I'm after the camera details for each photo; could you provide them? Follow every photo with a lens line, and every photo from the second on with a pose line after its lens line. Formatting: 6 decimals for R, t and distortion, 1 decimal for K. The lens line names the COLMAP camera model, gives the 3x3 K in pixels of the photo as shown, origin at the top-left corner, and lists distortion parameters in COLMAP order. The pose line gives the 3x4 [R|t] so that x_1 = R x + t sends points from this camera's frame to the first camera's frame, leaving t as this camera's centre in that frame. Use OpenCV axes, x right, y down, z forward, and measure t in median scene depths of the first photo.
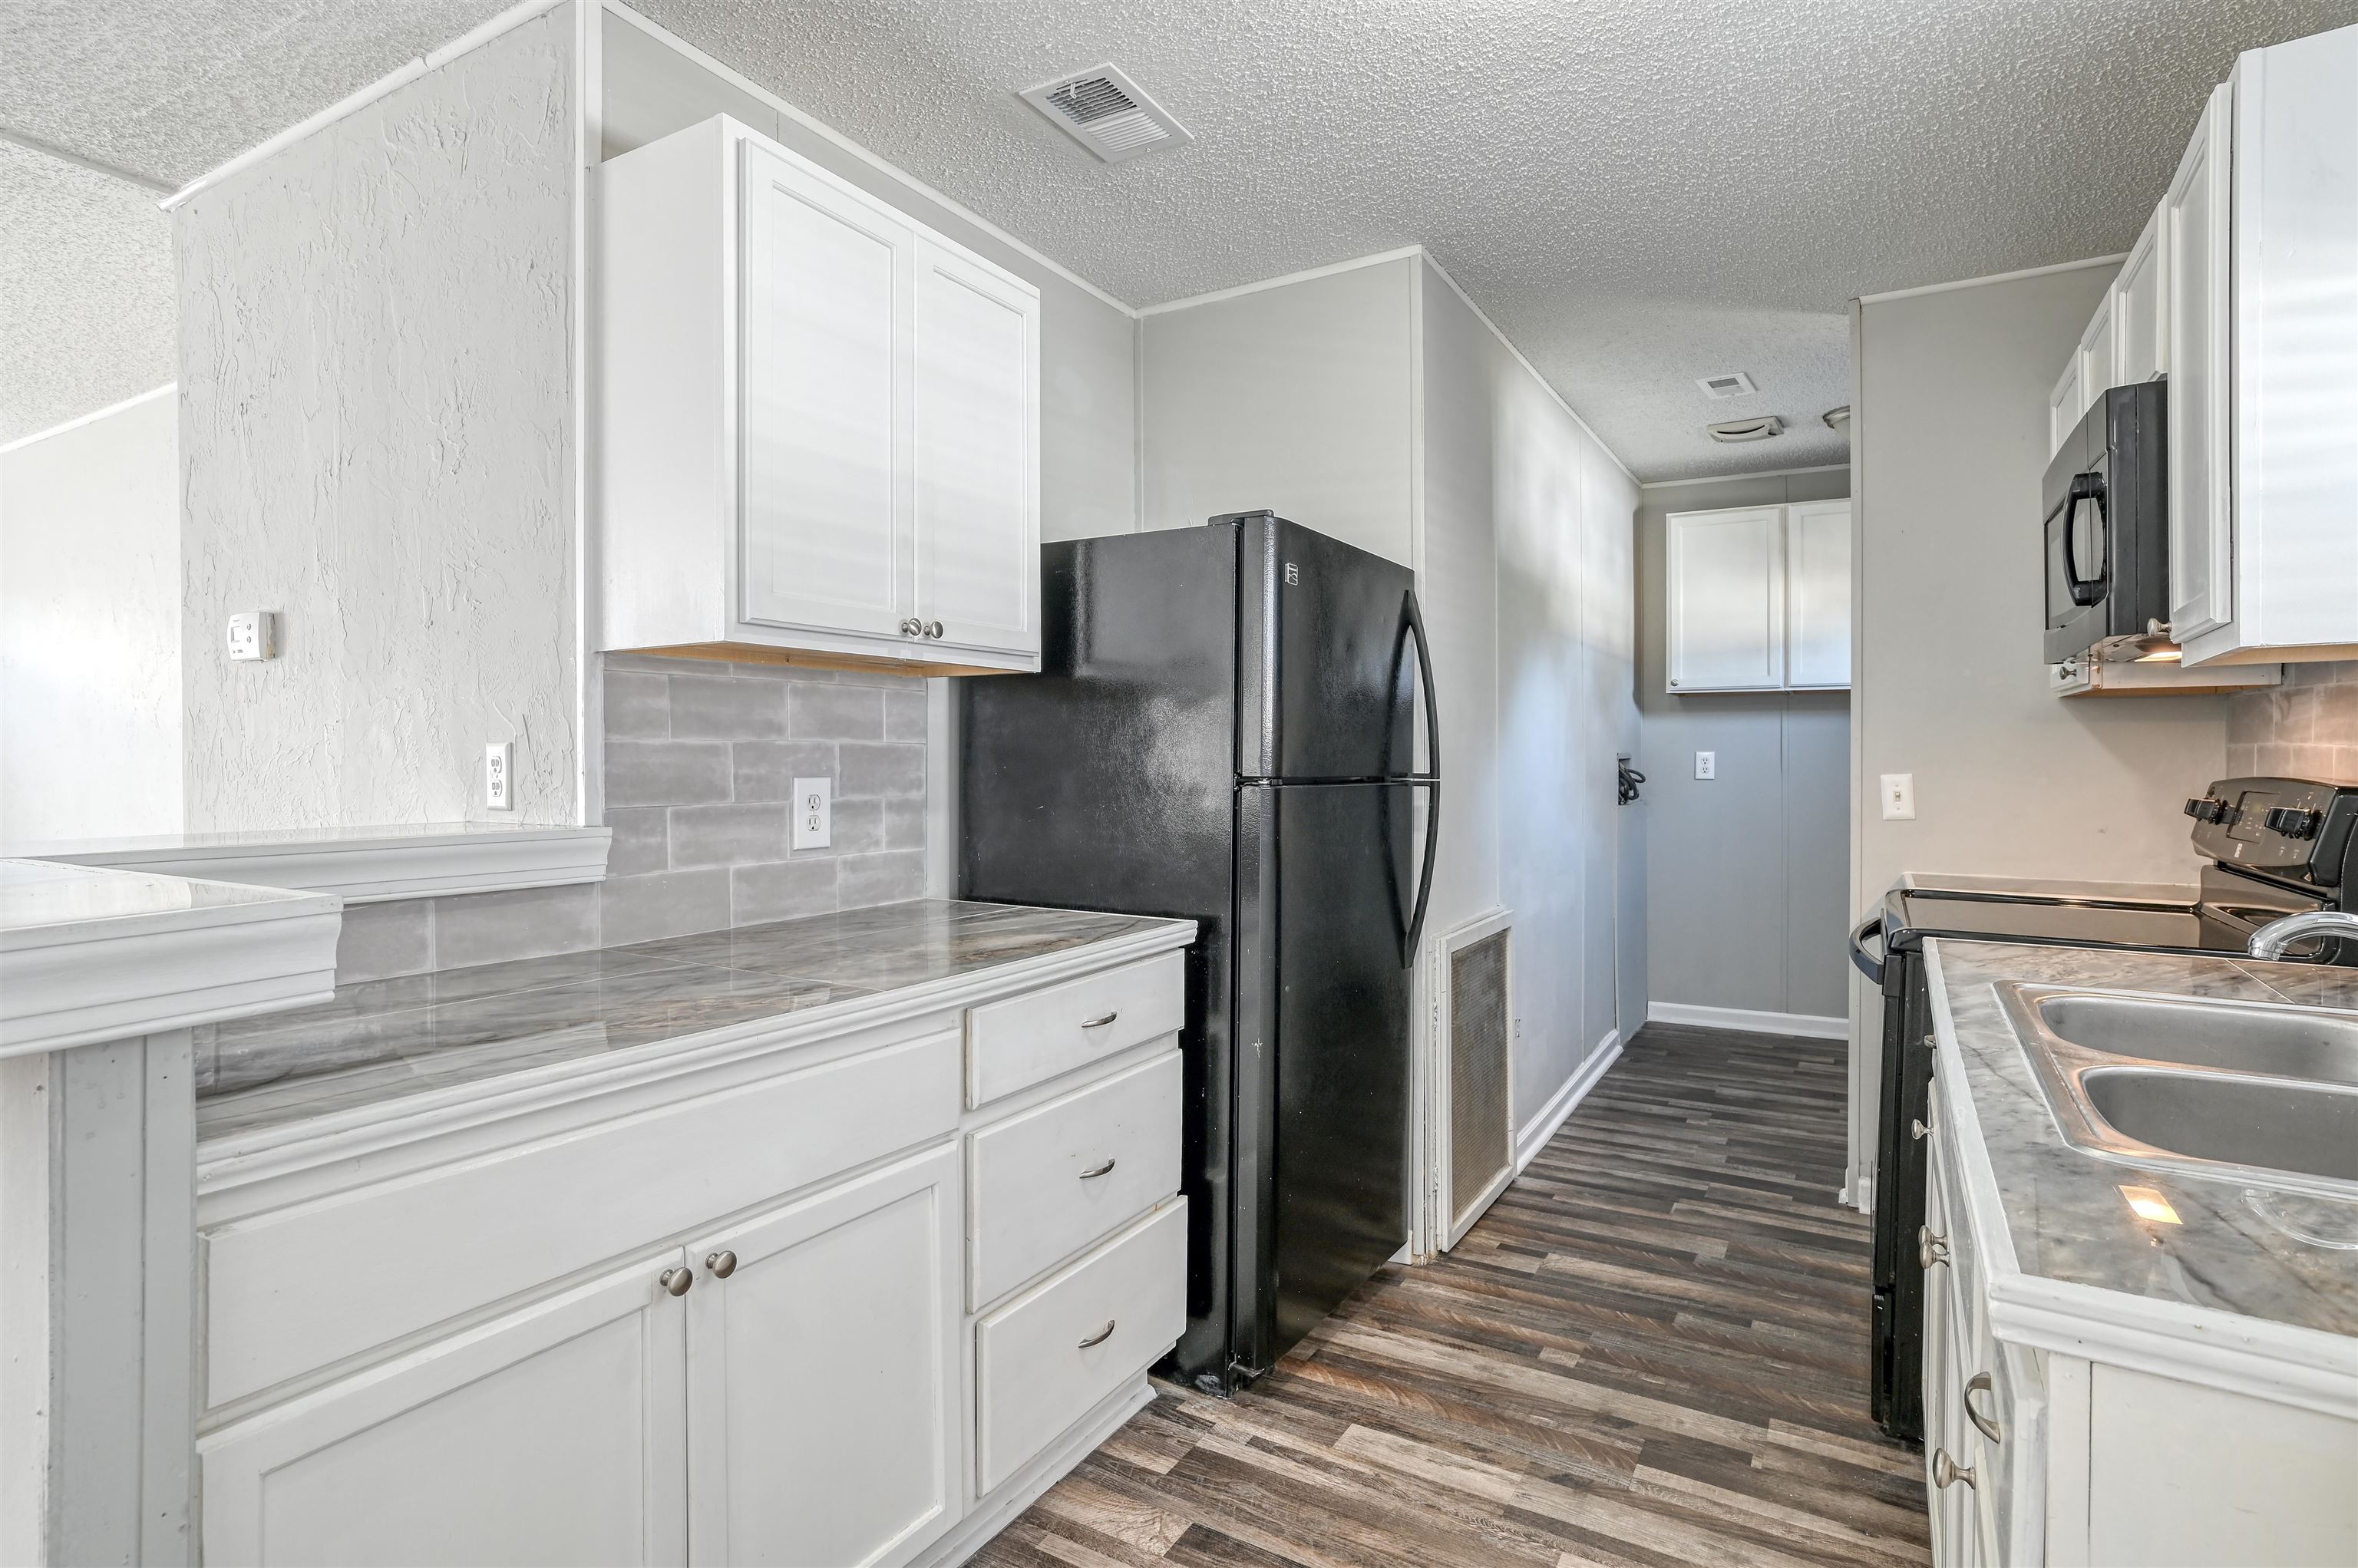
lens RADIAL K [[1187.2, 0, 1182.7], [0, 1187.2, 777.2], [0, 0, 1]] dist [-0.002948, 0.002219]
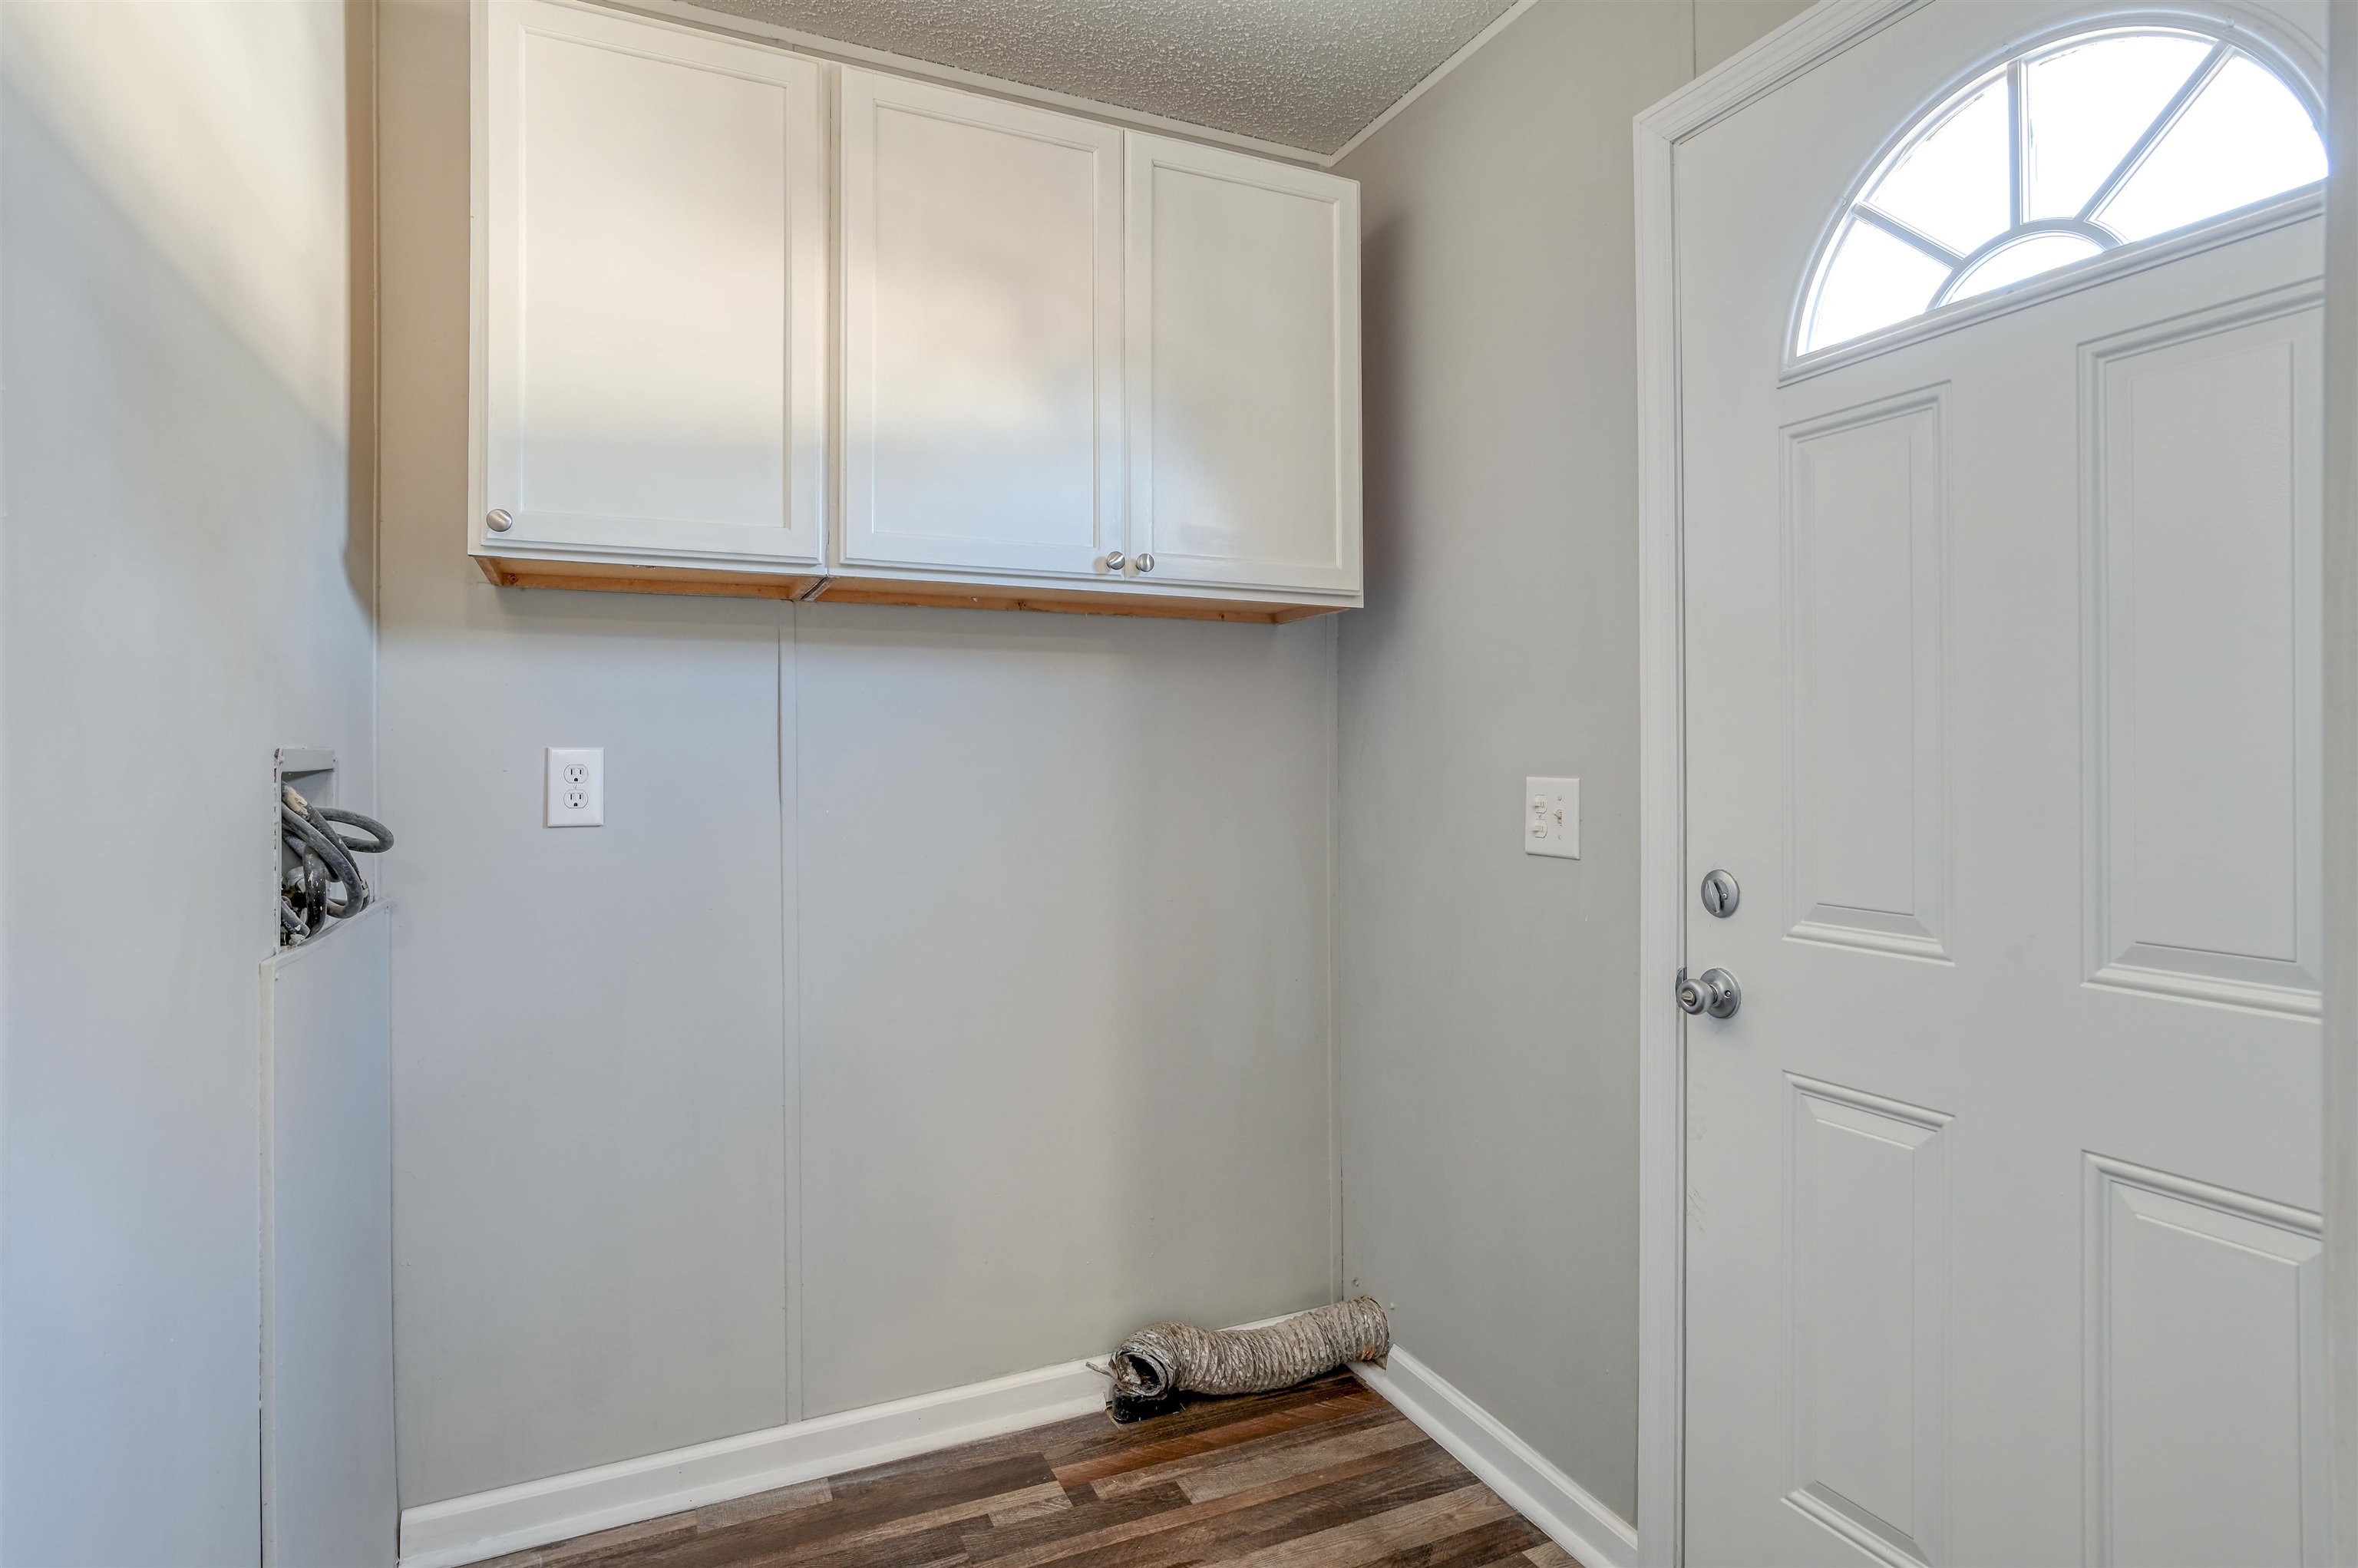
lens RADIAL K [[1187.2, 0, 1182.7], [0, 1187.2, 777.2], [0, 0, 1]] dist [-0.002948, 0.002219]
pose [[0.550706, 0.001327, 0.834698, 0.255577], [-0.003757, 0.999993, 0.000889, -0.014216], [-0.834691, -0.003626, 0.550707, 0.682089]]
